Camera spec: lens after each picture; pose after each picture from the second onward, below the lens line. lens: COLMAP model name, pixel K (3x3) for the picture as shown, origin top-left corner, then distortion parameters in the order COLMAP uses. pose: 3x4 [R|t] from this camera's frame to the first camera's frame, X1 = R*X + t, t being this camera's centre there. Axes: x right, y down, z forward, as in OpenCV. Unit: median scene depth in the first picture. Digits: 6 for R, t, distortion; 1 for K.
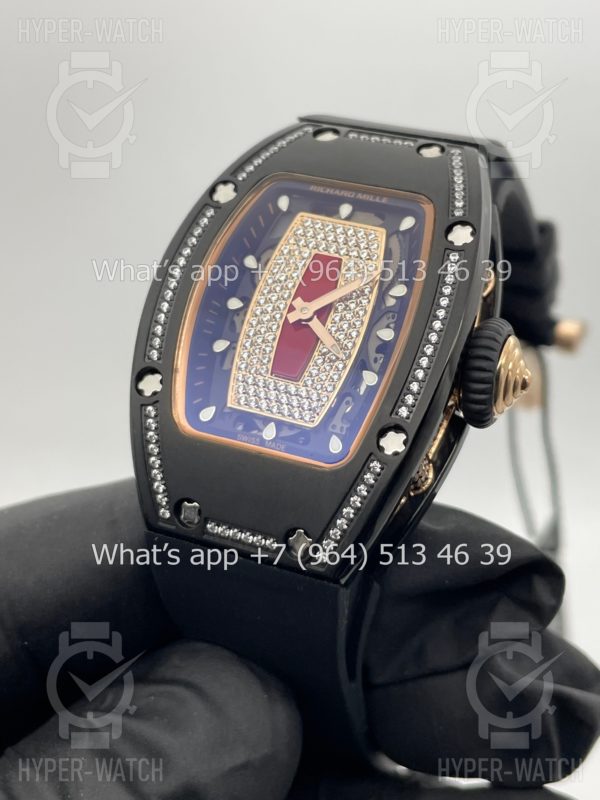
lens RADIAL K [[1287.8, 0, 300.0], [0, 1287.8, 400.0], [0, 0, 1]] dist [0.120589, -0.067987]
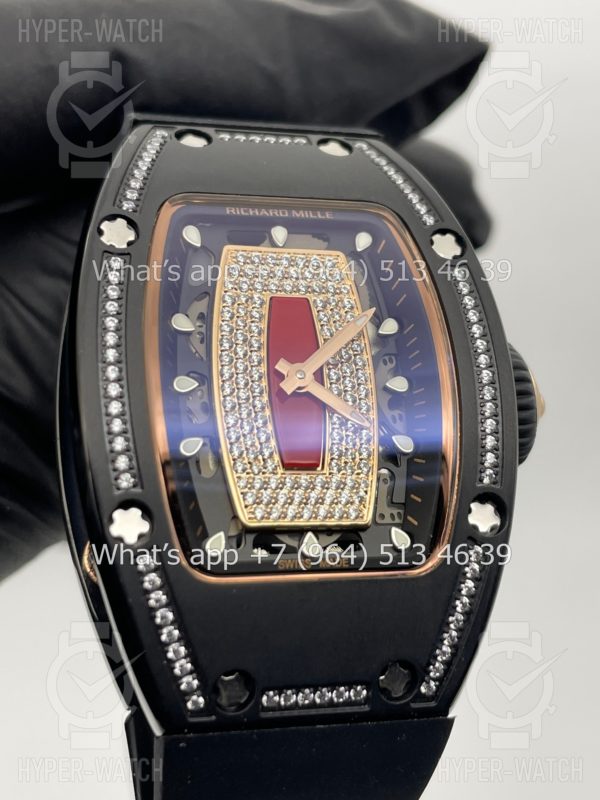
lens RADIAL K [[1287.8, 0, 300.0], [0, 1287.8, 400.0], [0, 0, 1]] dist [0.120589, -0.067987]
pose [[0.784258, -0.201506, 0.586800, -0.426588], [0.195414, 0.977877, 0.074630, -0.108299], [-0.588857, 0.056139, 0.806285, 0.396130]]
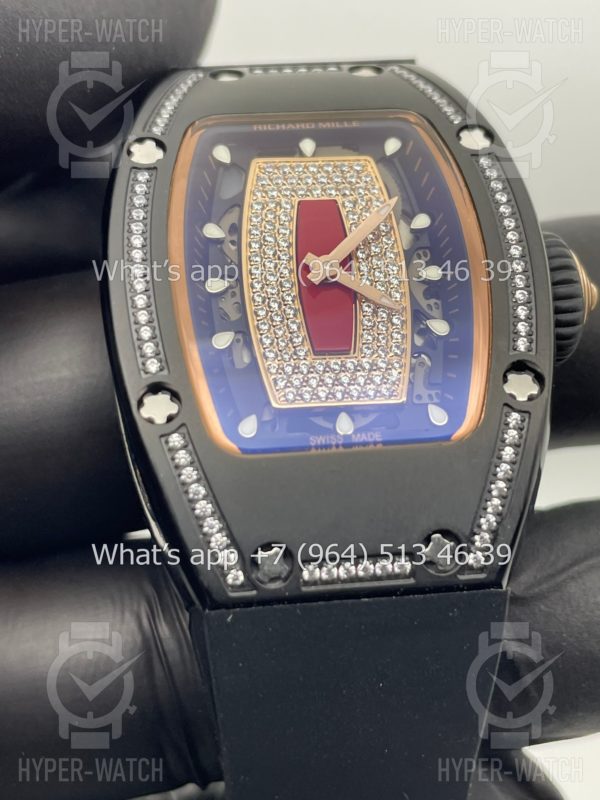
lens RADIAL K [[1287.8, 0, 300.0], [0, 1287.8, 400.0], [0, 0, 1]] dist [0.120589, -0.067987]
pose [[0.859429, -0.214577, 0.464045, -0.370793], [0.277095, 0.958284, -0.070074, 0.054005], [-0.429651, 0.188809, 0.883035, 0.347914]]
